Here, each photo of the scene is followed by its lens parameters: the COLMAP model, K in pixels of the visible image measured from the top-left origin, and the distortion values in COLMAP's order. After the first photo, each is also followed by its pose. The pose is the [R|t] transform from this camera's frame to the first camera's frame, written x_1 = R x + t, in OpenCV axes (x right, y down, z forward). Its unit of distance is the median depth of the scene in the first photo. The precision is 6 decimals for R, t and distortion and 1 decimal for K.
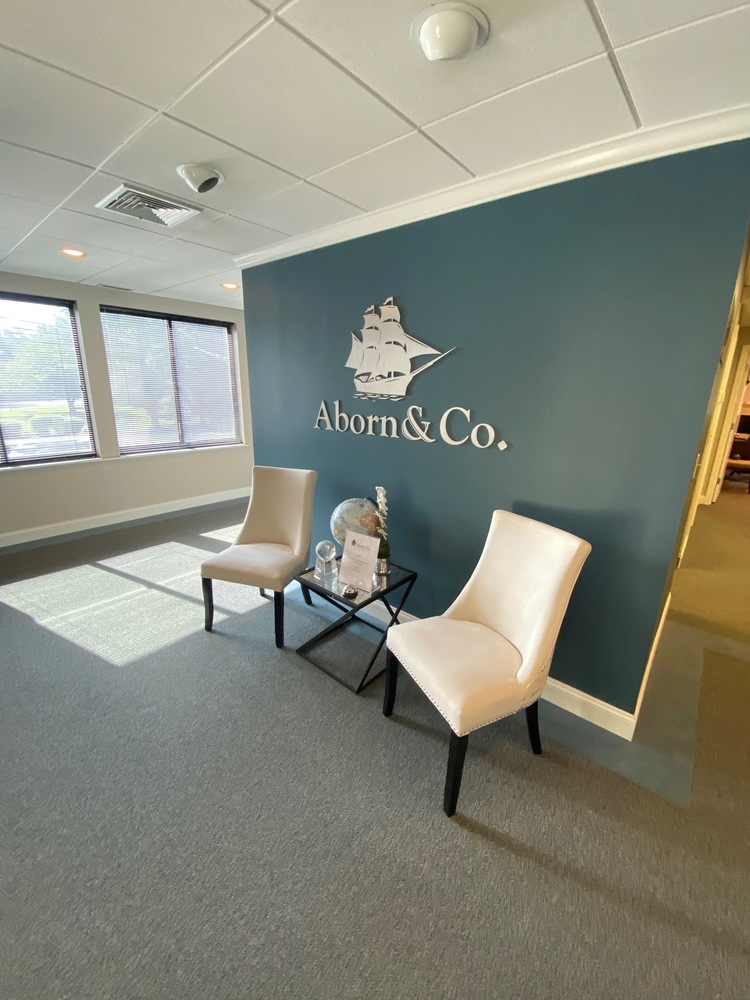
lens RADIAL K [[406.4, 0, 379.7], [0, 406.4, 502.4], [0, 0, 1]] dist [-0.000177, -0.014419]
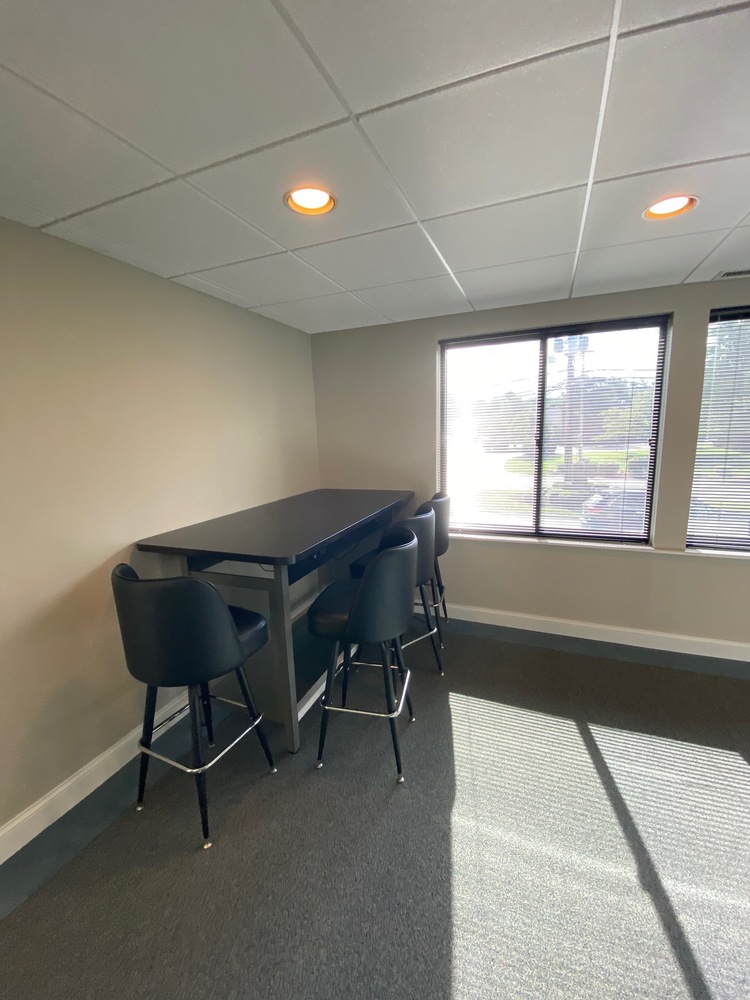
lens RADIAL K [[406.4, 0, 379.7], [0, 406.4, 502.4], [0, 0, 1]] dist [-0.000177, -0.014419]
pose [[0.305924, 0.134321, -0.942533, -0.244727], [-0.227359, 0.971661, 0.064677, -0.136575], [0.924510, 0.194507, 0.327793, 0.409076]]
